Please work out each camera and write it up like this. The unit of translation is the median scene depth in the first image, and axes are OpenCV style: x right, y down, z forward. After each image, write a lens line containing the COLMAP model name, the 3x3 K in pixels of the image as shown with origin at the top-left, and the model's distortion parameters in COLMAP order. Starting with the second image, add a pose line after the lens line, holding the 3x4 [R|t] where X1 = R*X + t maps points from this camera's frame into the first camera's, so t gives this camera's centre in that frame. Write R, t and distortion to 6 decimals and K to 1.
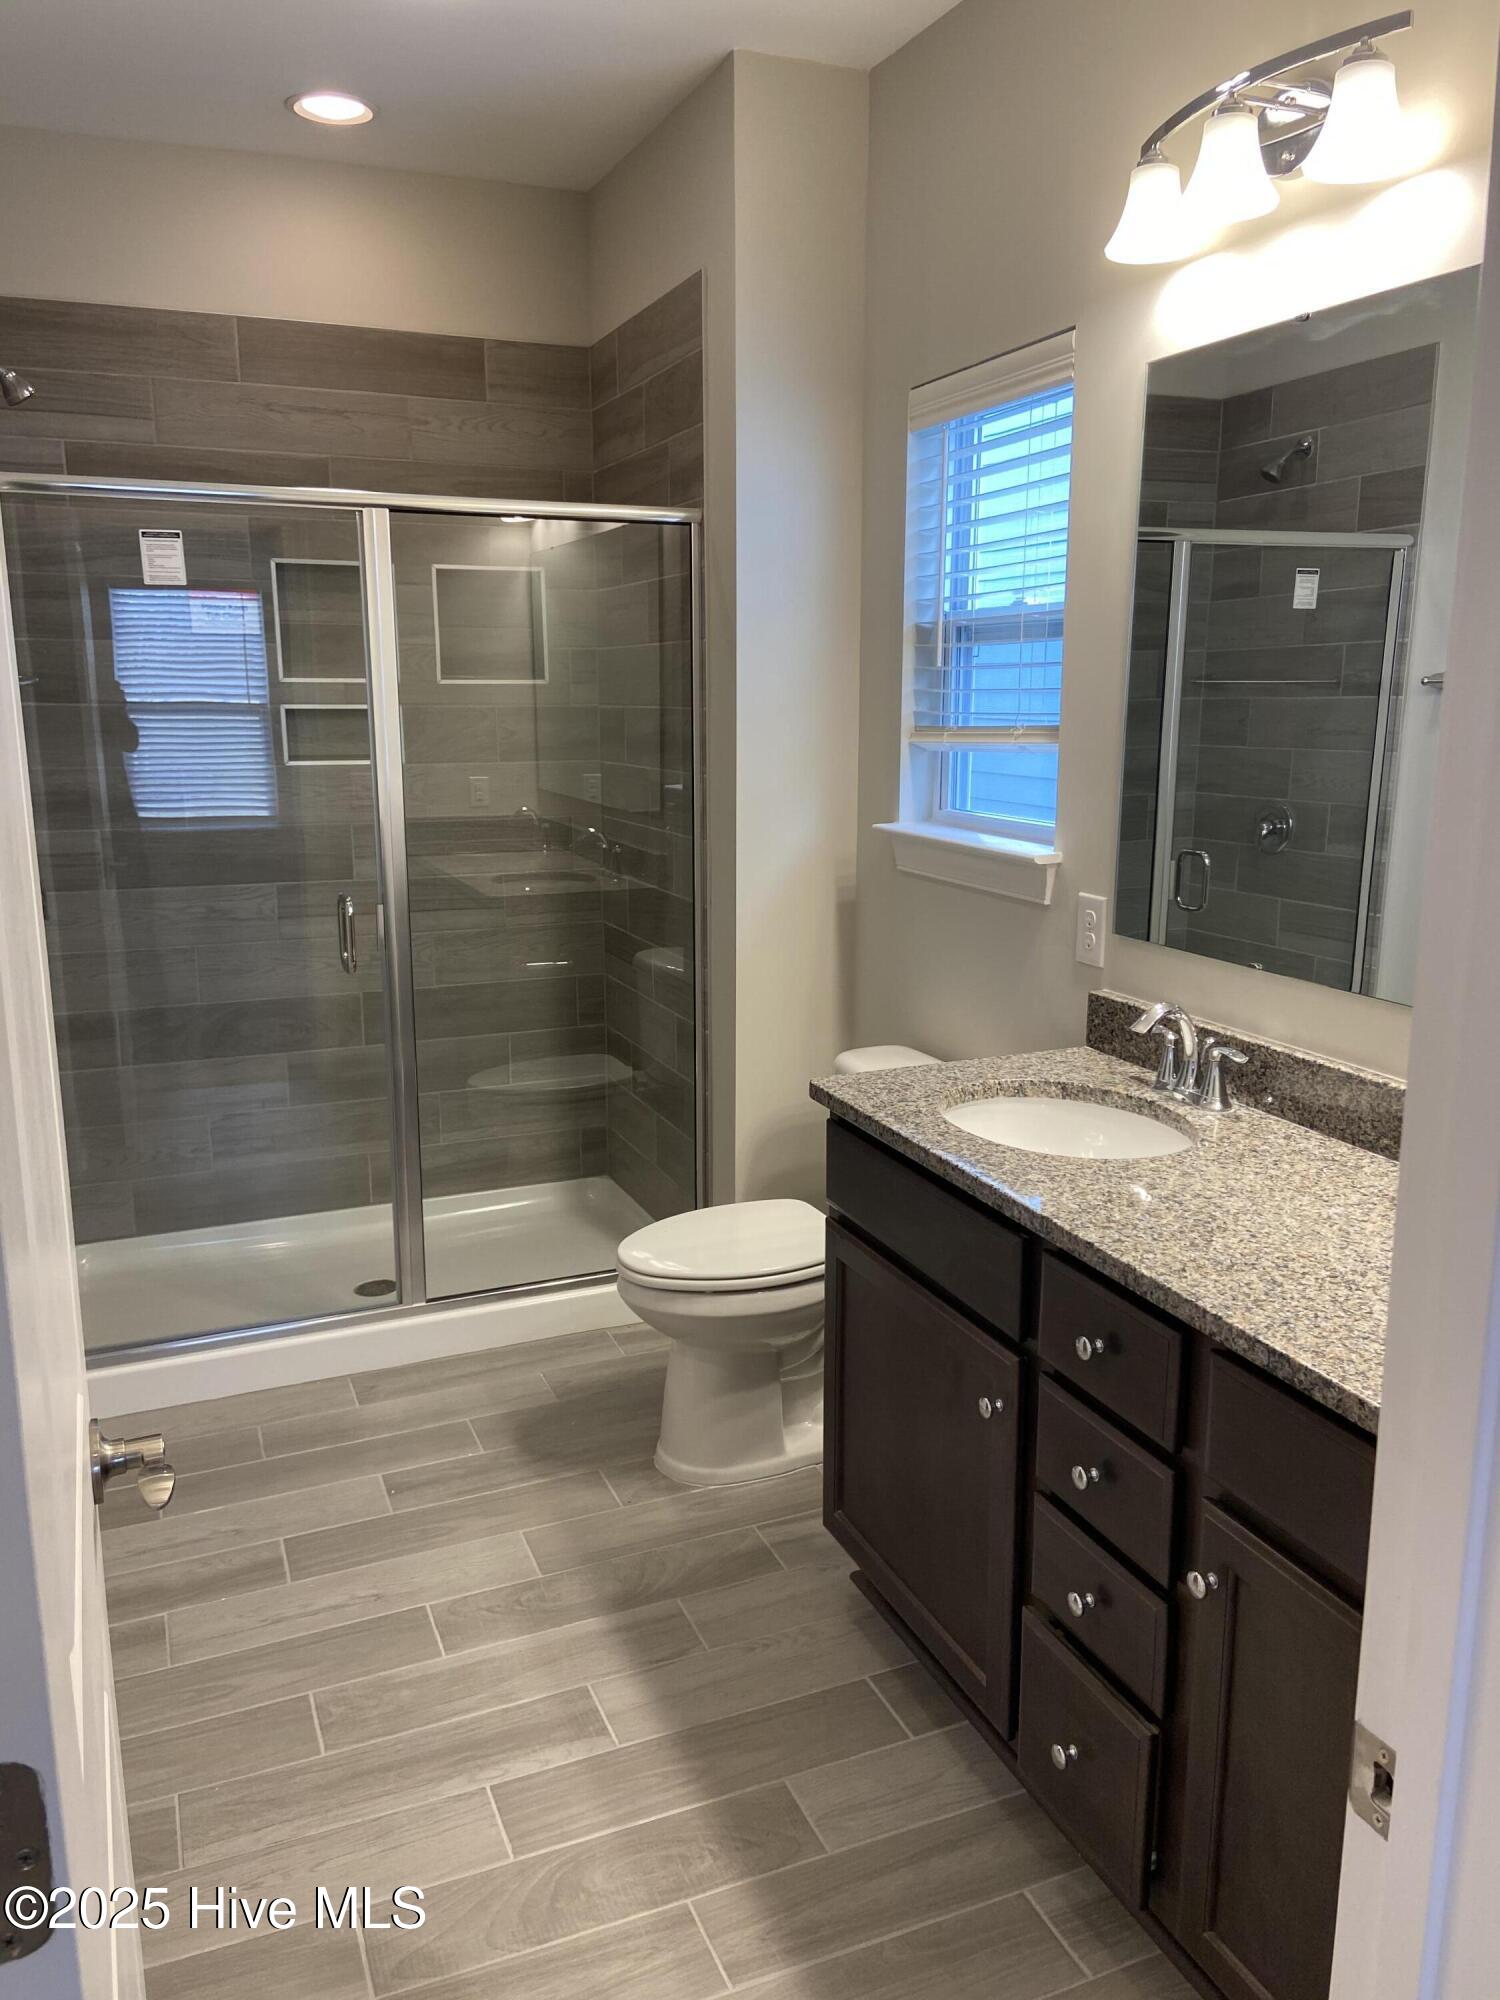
lens RADIAL K [[1511.1, 0, 755.0], [0, 1511.1, 1005.0], [0, 0, 1]] dist [0.095696, -0.109620]
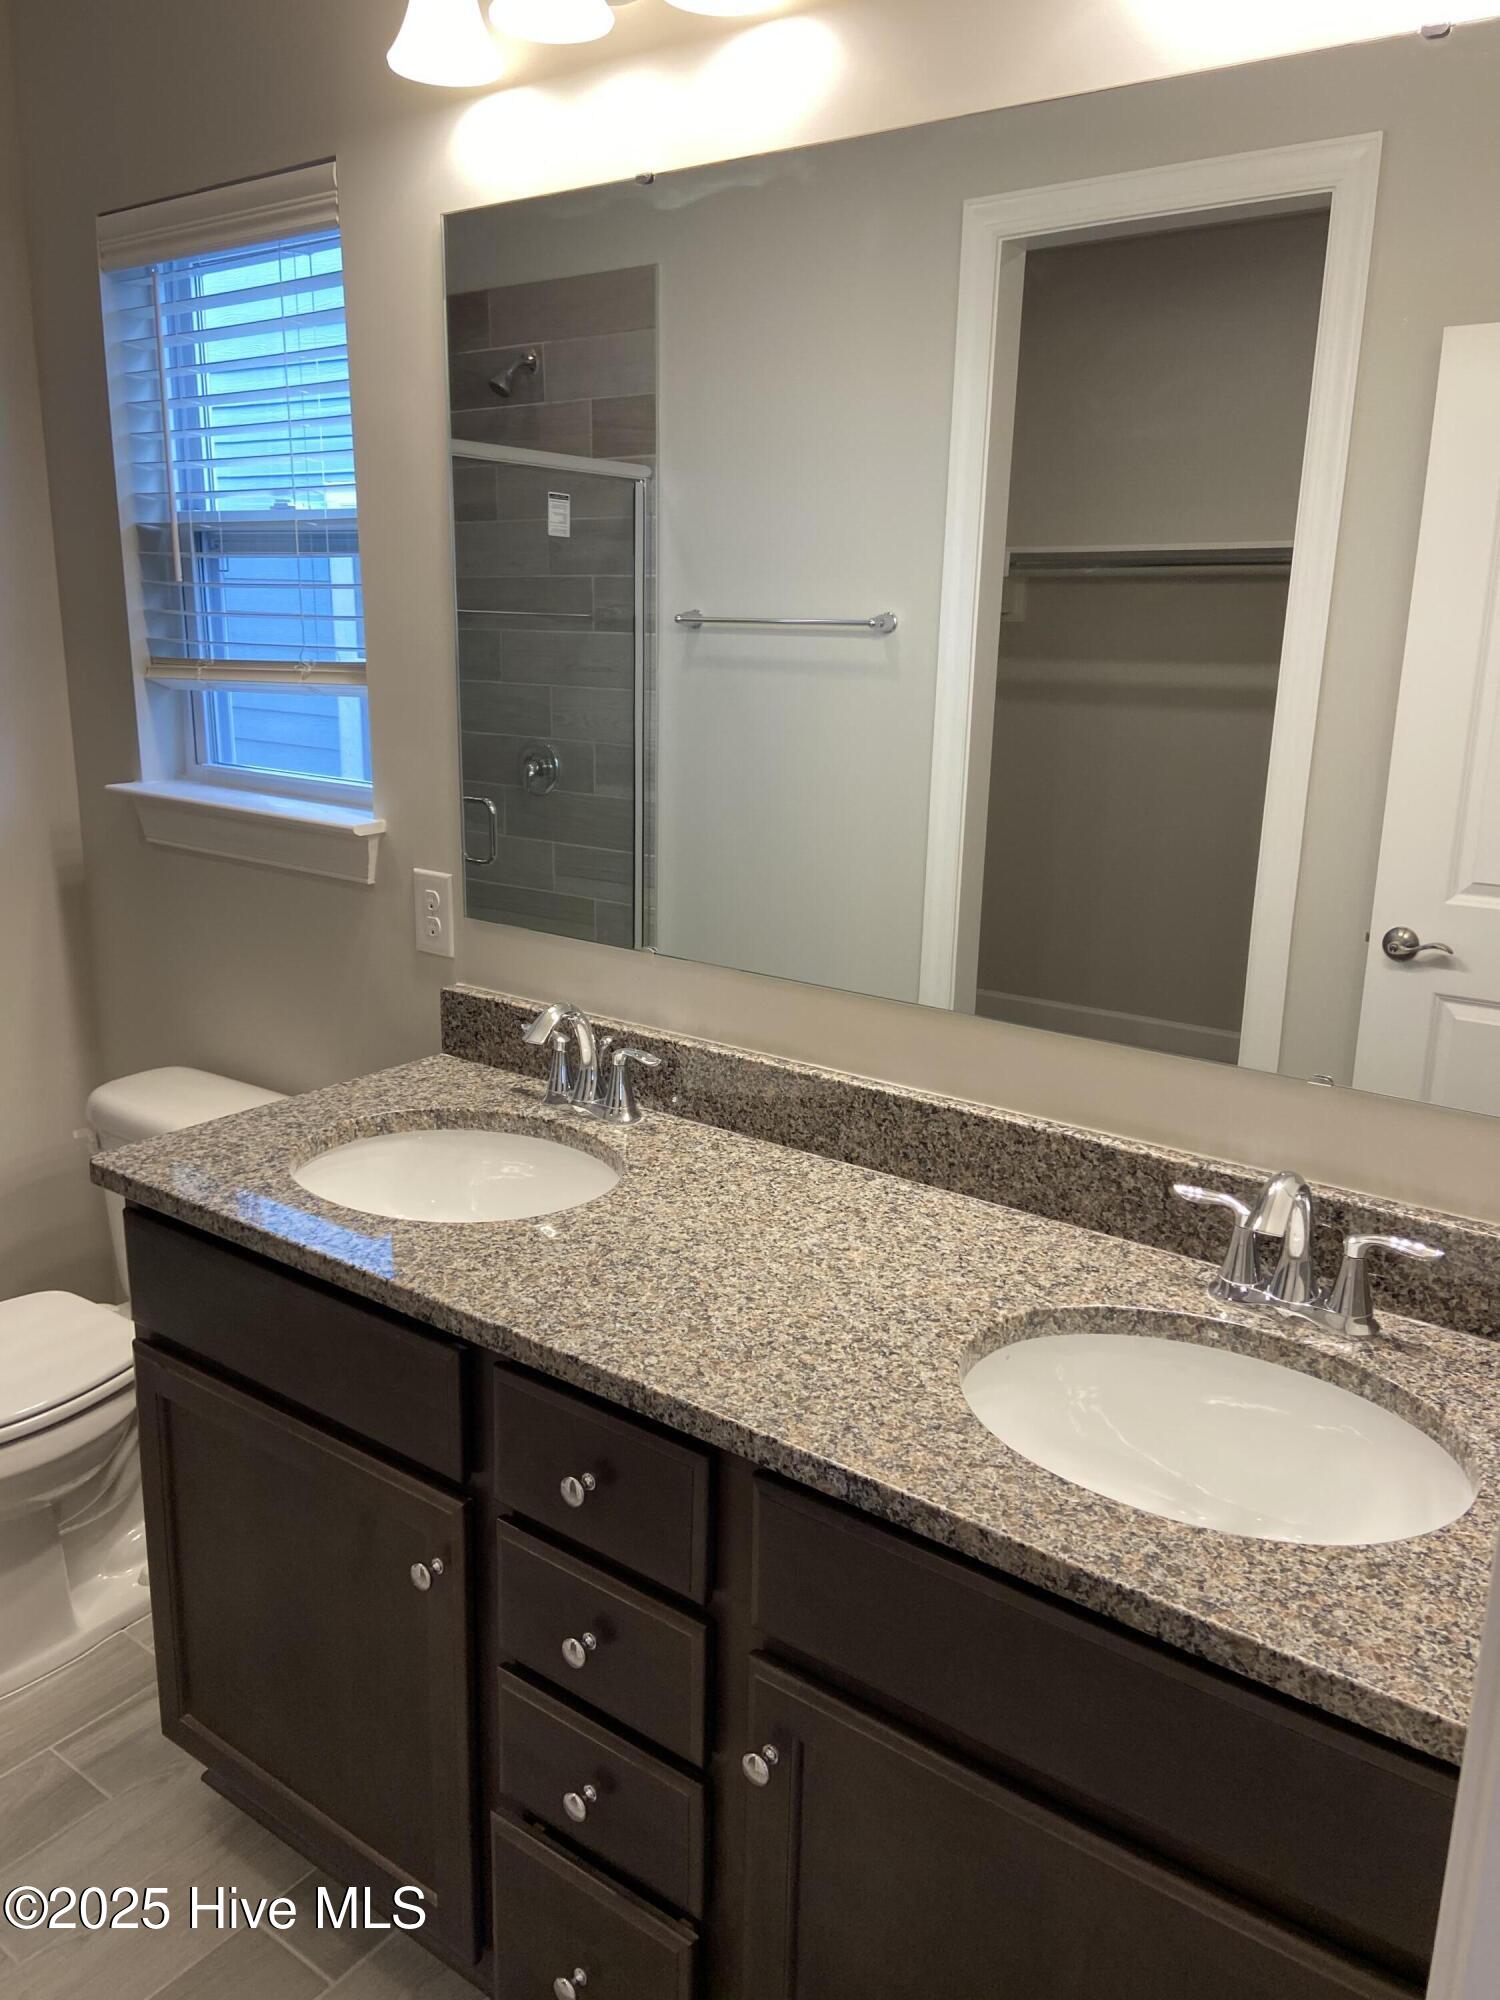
lens RADIAL K [[1511.1, 0, 785.9], [0, 1511.1, 987.7], [0, 0, 1]] dist [0.095696, -0.109620]
pose [[0.858365, -0.102876, 0.502619, -0.035766], [0.084392, 0.994657, 0.059463, -0.043629], [-0.506051, -0.008624, 0.862460, 0.194873]]
